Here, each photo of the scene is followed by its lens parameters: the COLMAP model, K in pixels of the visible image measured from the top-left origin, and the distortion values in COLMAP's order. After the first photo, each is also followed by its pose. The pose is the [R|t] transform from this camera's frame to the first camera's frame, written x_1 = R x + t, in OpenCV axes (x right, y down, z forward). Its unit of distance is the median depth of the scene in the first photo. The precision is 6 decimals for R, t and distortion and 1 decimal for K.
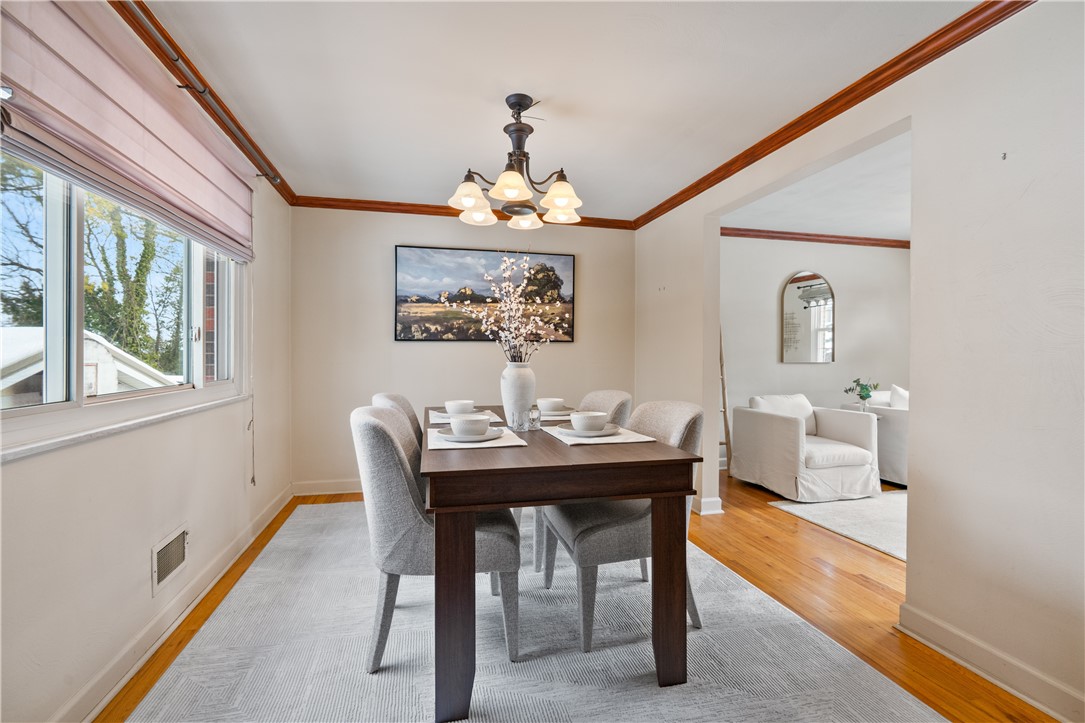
lens RADIAL K [[485.0, 0, 543.1], [0, 485.0, 355.5], [0, 0, 1]] dist [-0.000551, 0.000983]
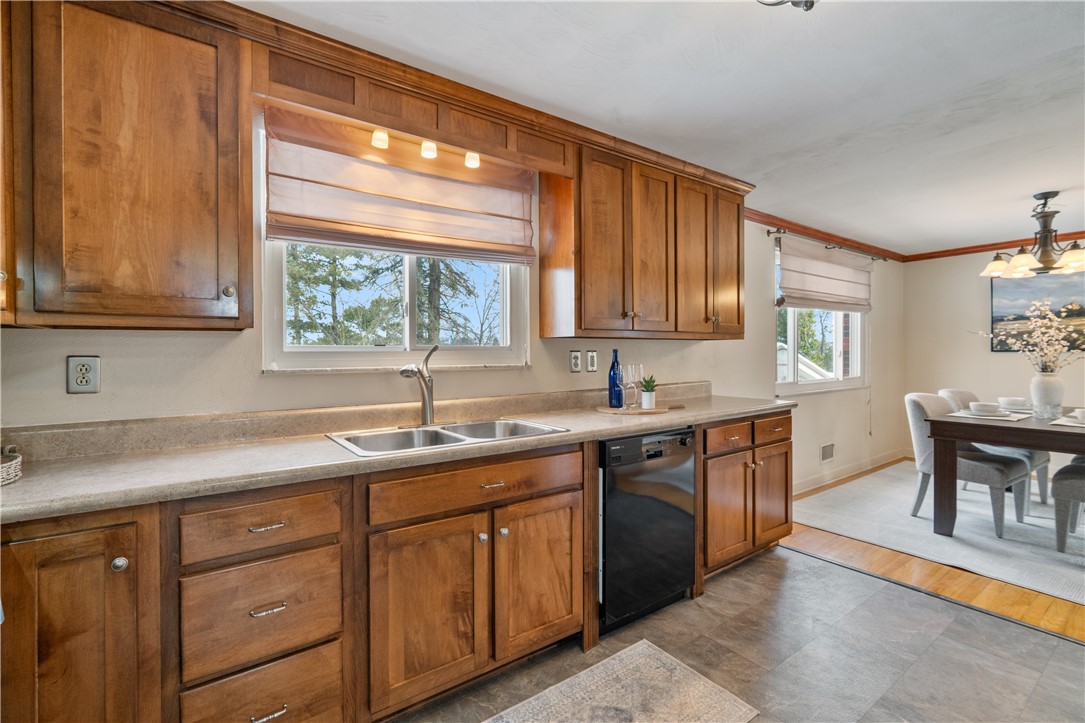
lens RADIAL K [[485.0, 0, 543.1], [0, 485.0, 355.5], [0, 0, 1]] dist [-0.000551, 0.000983]
pose [[0.368324, 0.005229, -0.929683, 0.643603], [-0.000558, 0.999985, 0.005403, -0.039063], [0.929697, -0.001471, 0.368321, -0.812284]]
